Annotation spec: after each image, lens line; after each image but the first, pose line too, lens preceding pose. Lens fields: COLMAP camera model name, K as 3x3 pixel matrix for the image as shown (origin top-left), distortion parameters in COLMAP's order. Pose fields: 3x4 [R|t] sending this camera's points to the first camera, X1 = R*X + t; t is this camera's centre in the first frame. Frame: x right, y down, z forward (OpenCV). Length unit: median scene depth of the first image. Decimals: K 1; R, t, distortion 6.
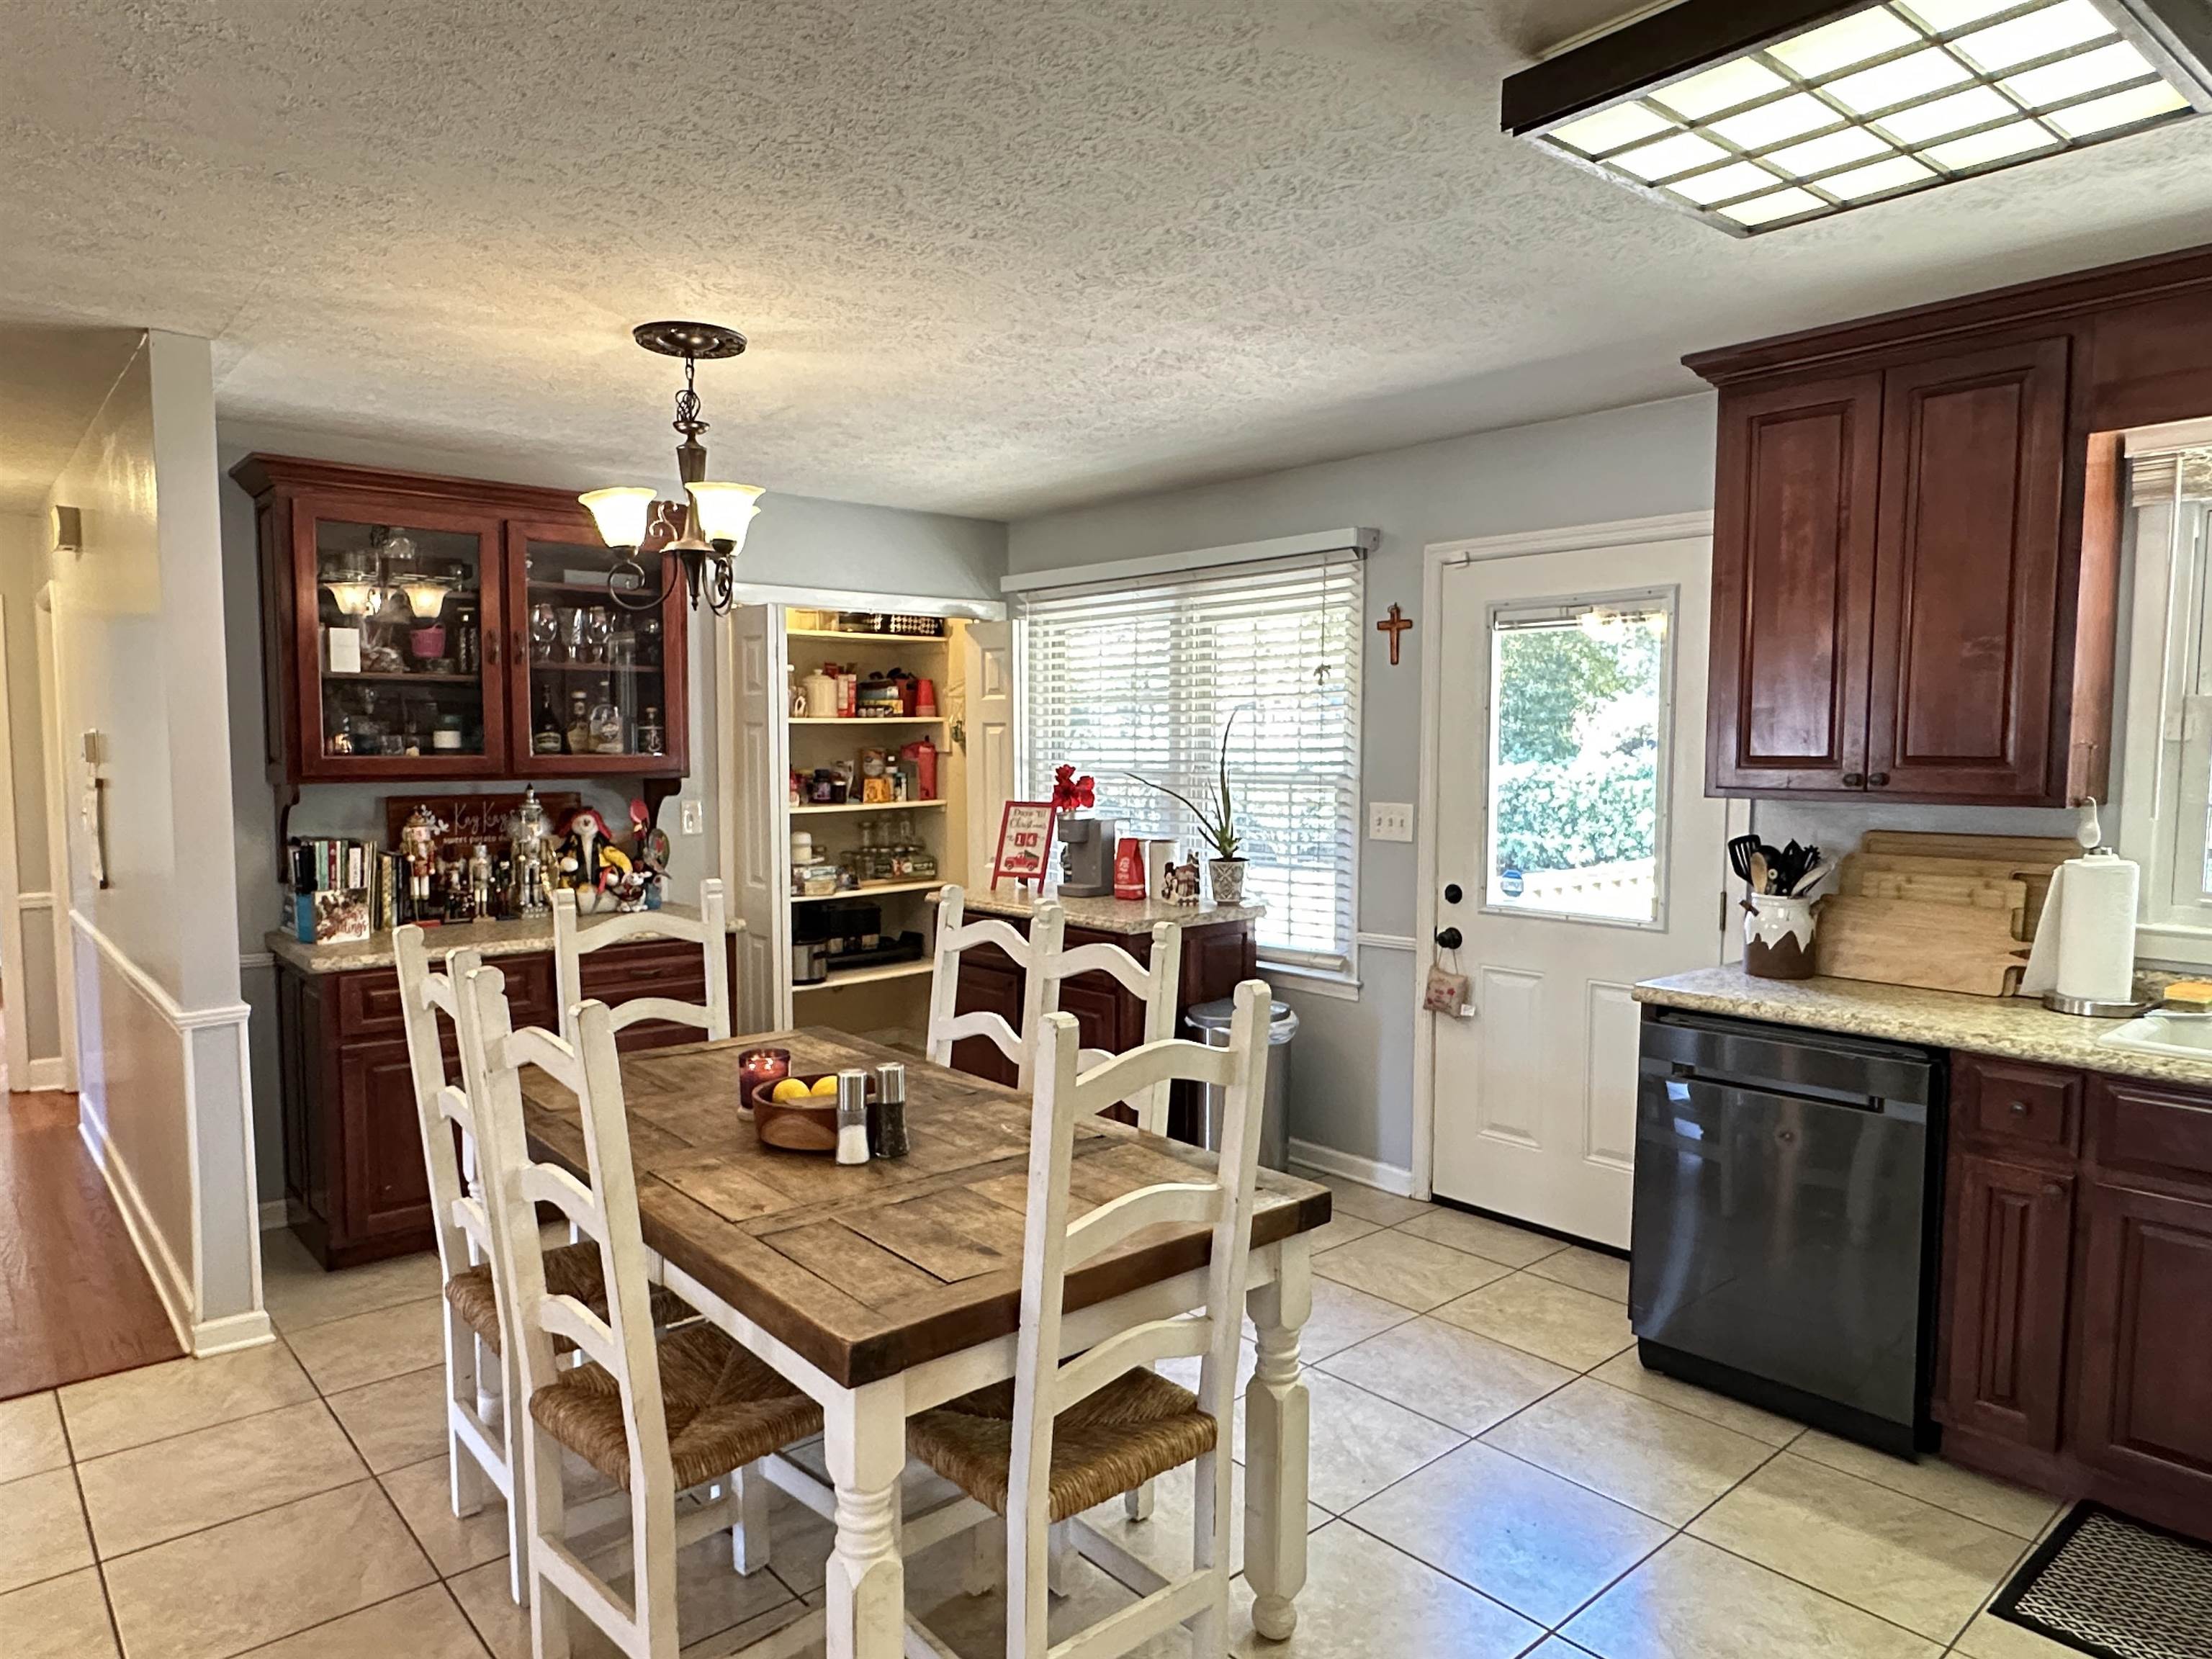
lens RADIAL K [[1366.5, 0, 1108.0], [0, 1366.5, 842.3], [0, 0, 1]] dist [0.001535, 0.001332]
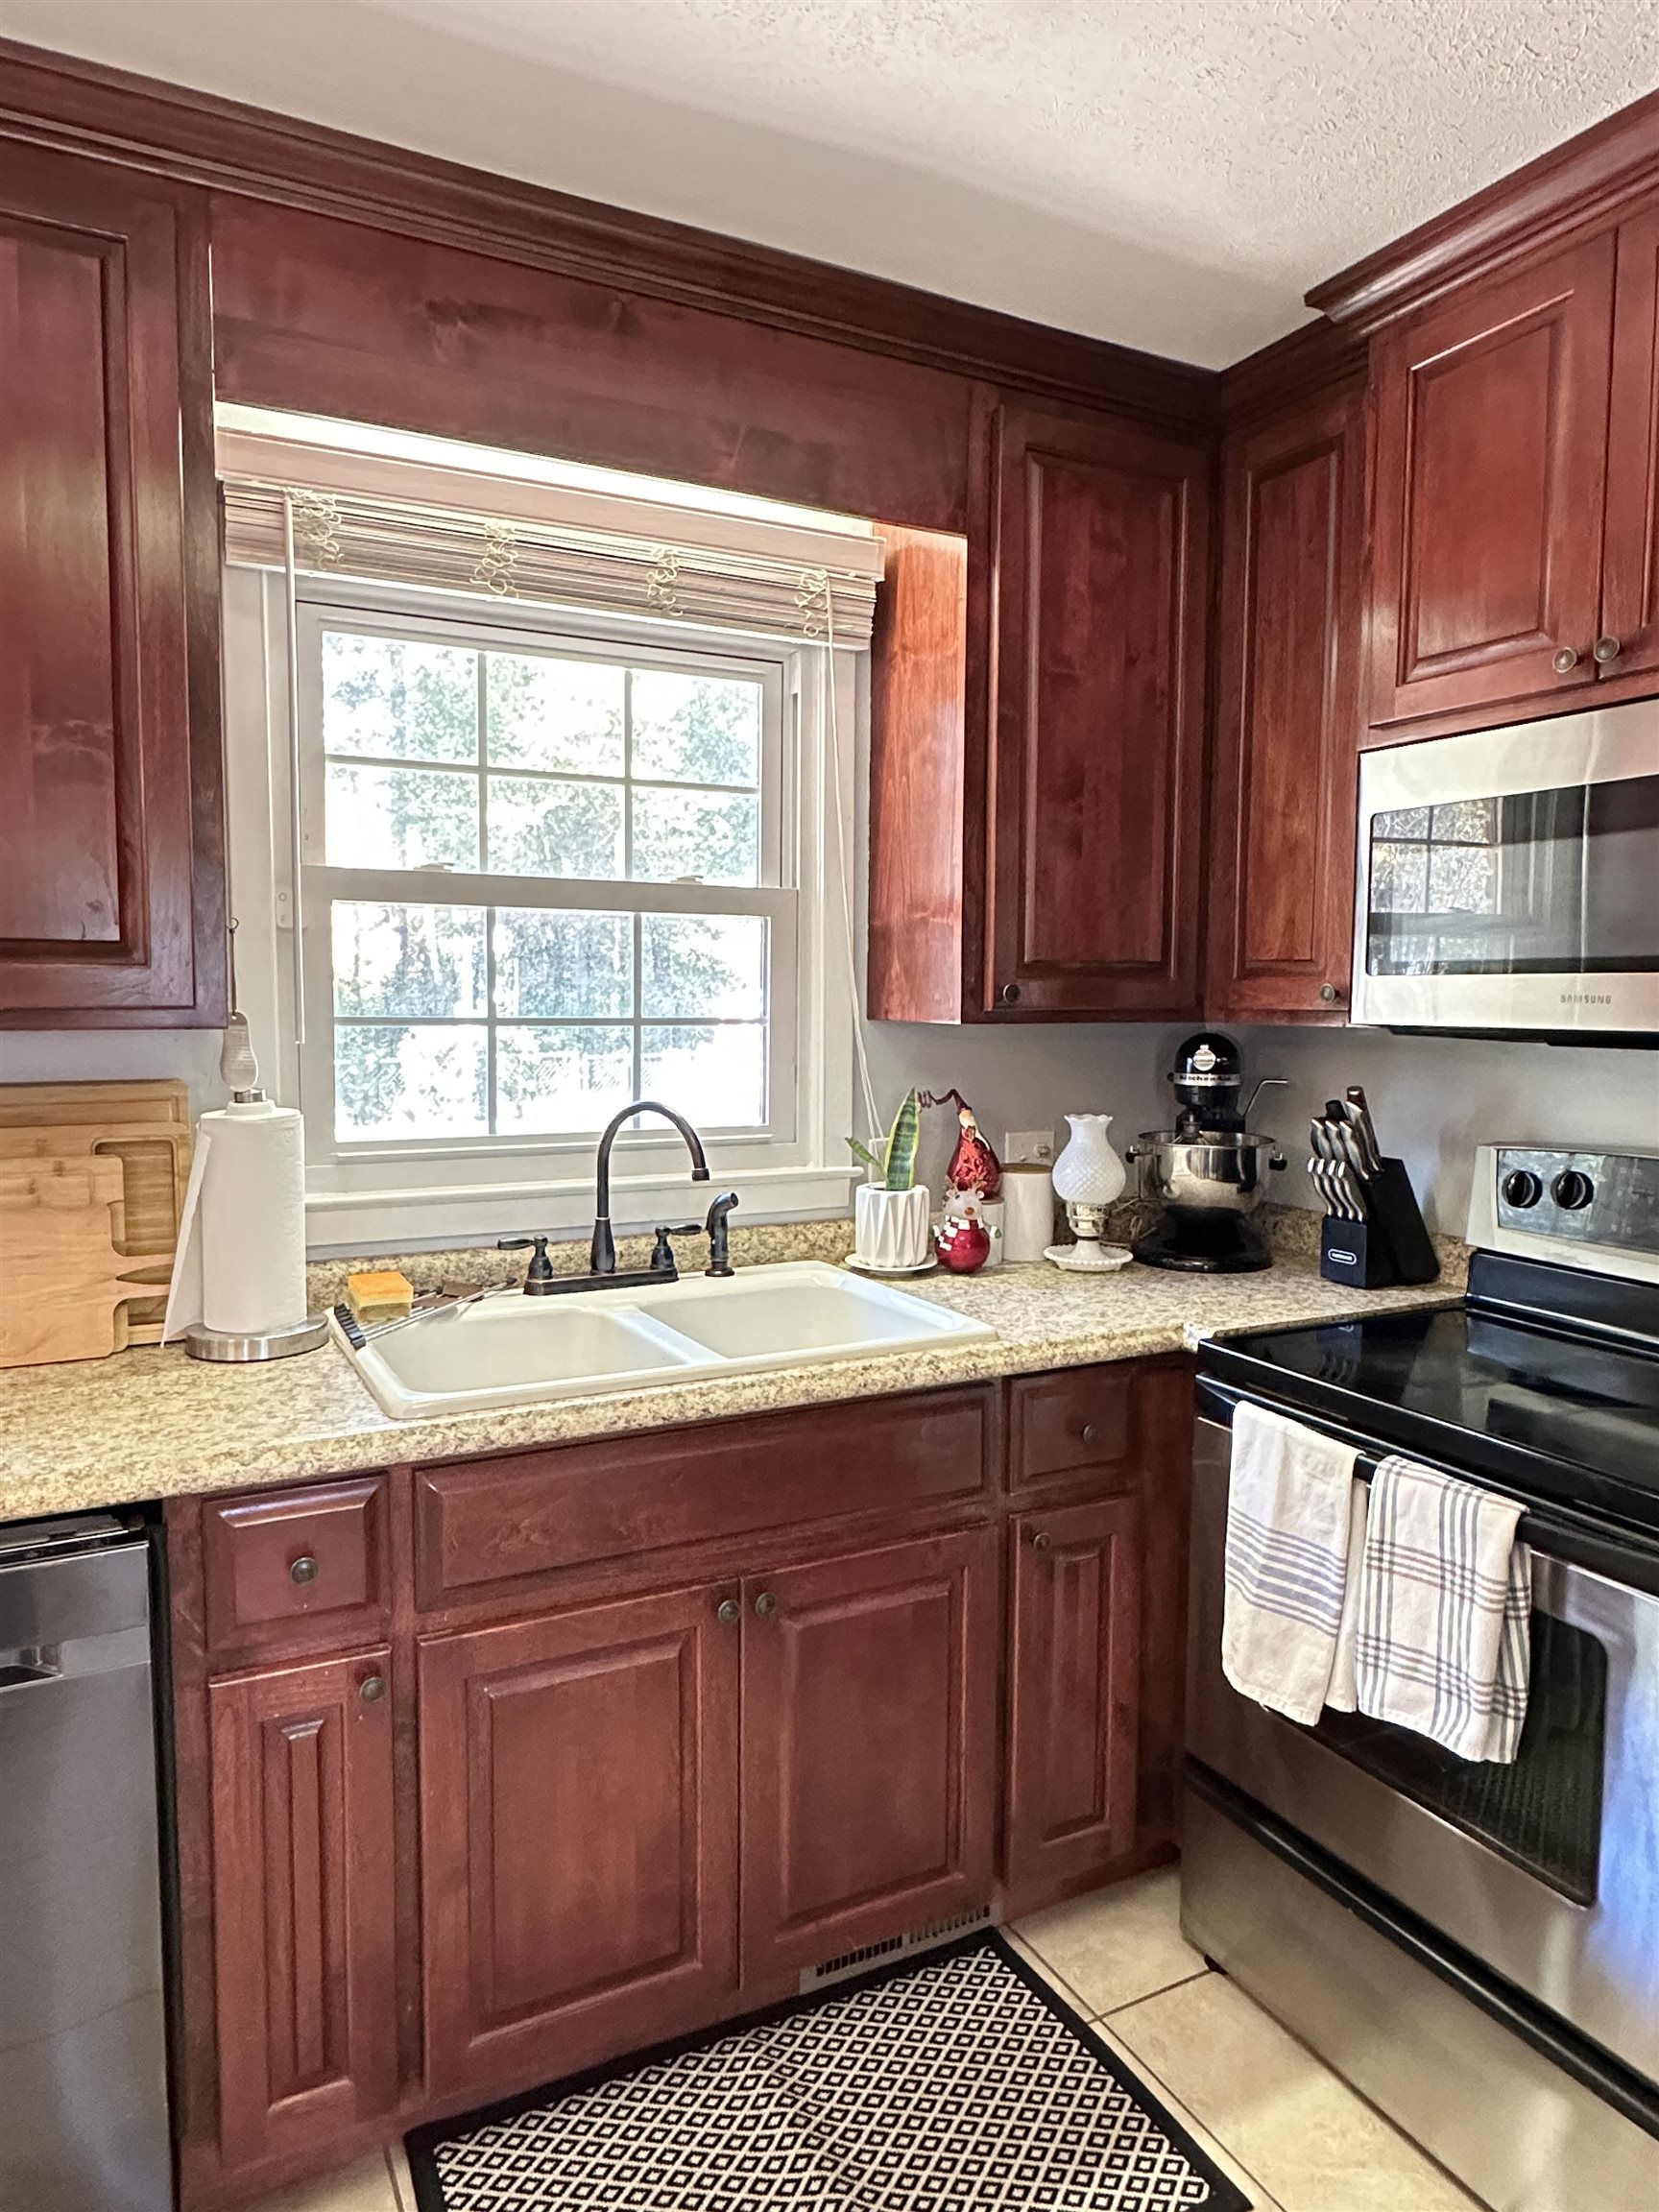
lens RADIAL K [[1366.5, 0, 831.4], [0, 1366.5, 1103.3], [0, 0, 1]] dist [0.001535, 0.001332]
pose [[0.239551, -0.080529, 0.967538, 0.173296], [0.061850, 0.995796, 0.067567, -0.016518], [-0.968912, 0.043657, 0.243525, 0.577301]]
